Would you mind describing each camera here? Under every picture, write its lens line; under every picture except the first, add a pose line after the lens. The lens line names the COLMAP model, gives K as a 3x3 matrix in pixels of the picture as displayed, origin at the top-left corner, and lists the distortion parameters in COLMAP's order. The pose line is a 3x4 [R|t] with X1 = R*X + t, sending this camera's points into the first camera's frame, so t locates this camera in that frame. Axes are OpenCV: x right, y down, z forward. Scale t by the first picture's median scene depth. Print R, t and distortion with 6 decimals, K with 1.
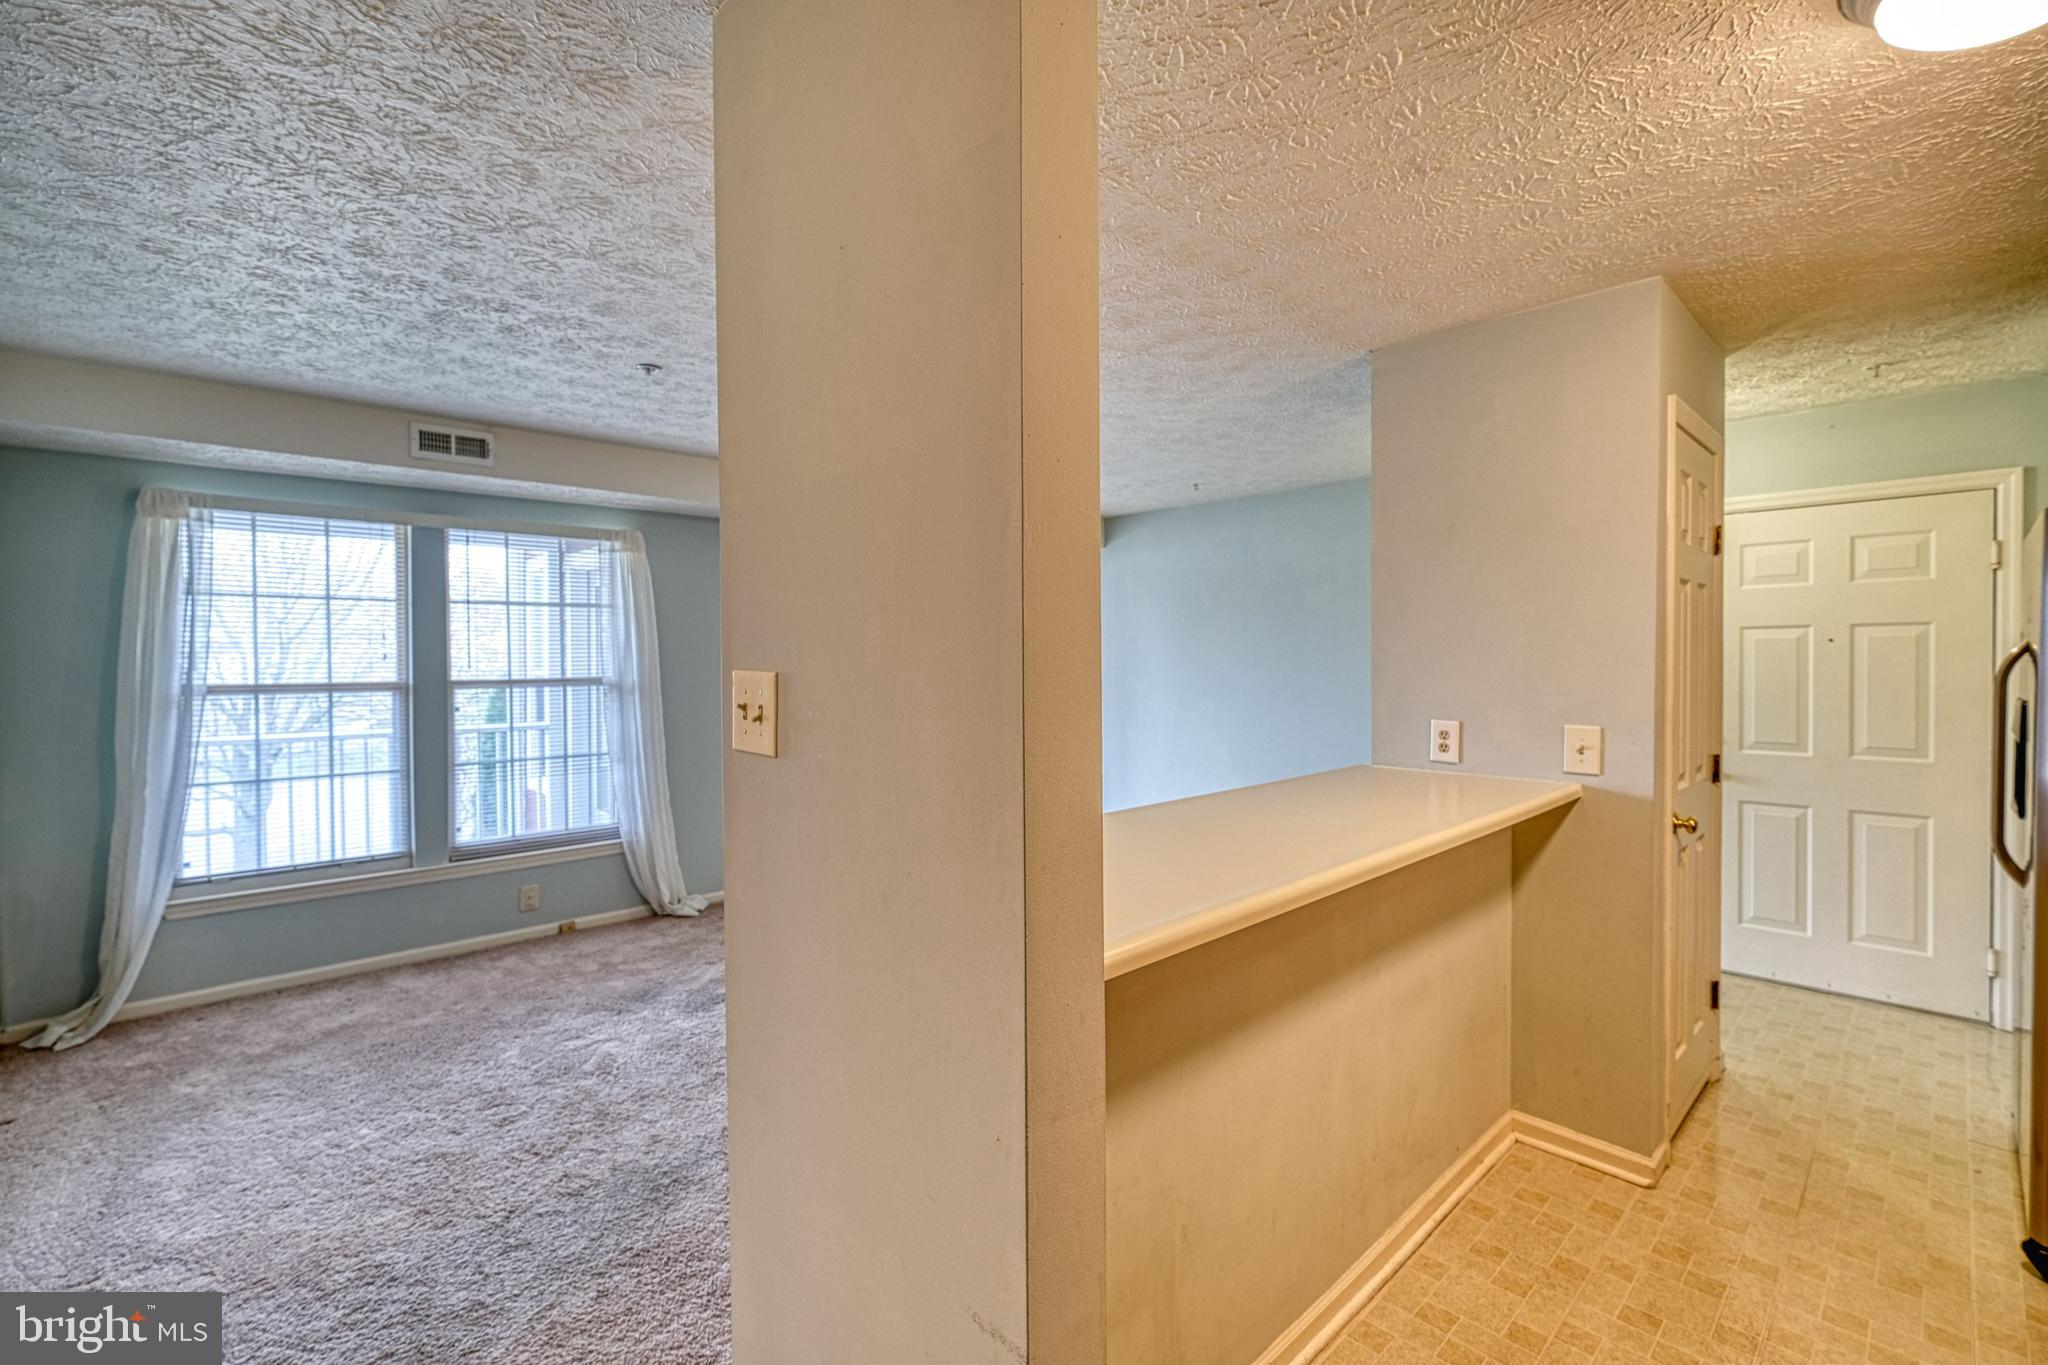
lens RADIAL K [[896.8, 0, 1025.0], [0, 896.8, 672.5], [0, 0, 1]] dist [0.002596, 0.000282]
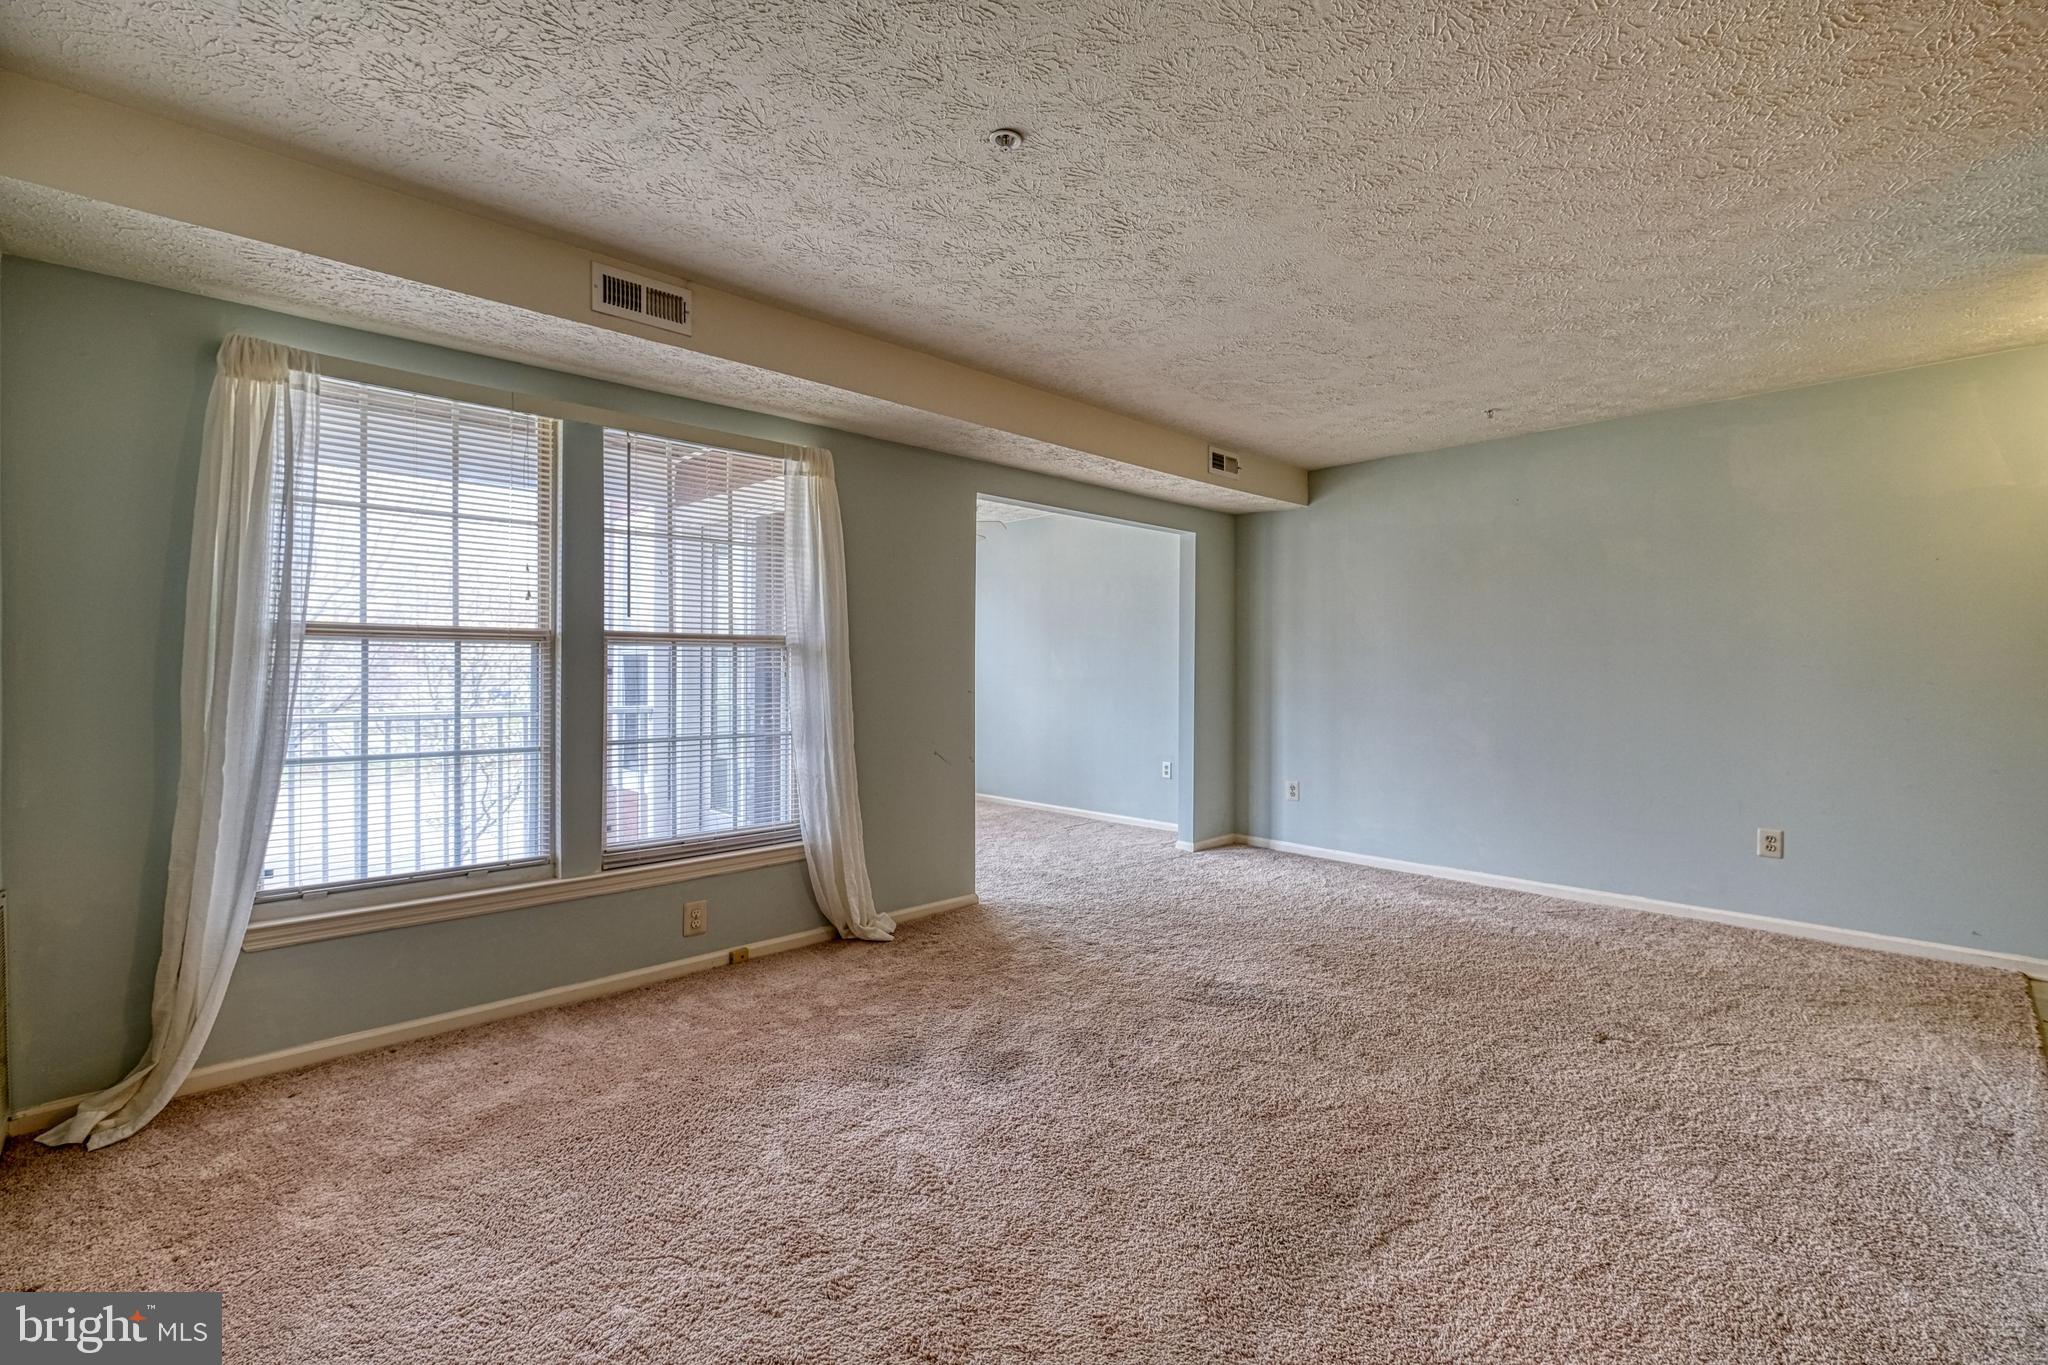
lens RADIAL K [[896.0, 0, 1035.5], [0, 896.0, 670.1], [0, 0, 1]] dist [-0.000123, -0.000504]
pose [[0.999820, 0.006211, 0.017944, -0.331868], [-0.005934, 0.999864, -0.015416, 0.058919], [-0.018038, 0.015307, 0.999720, 0.270114]]
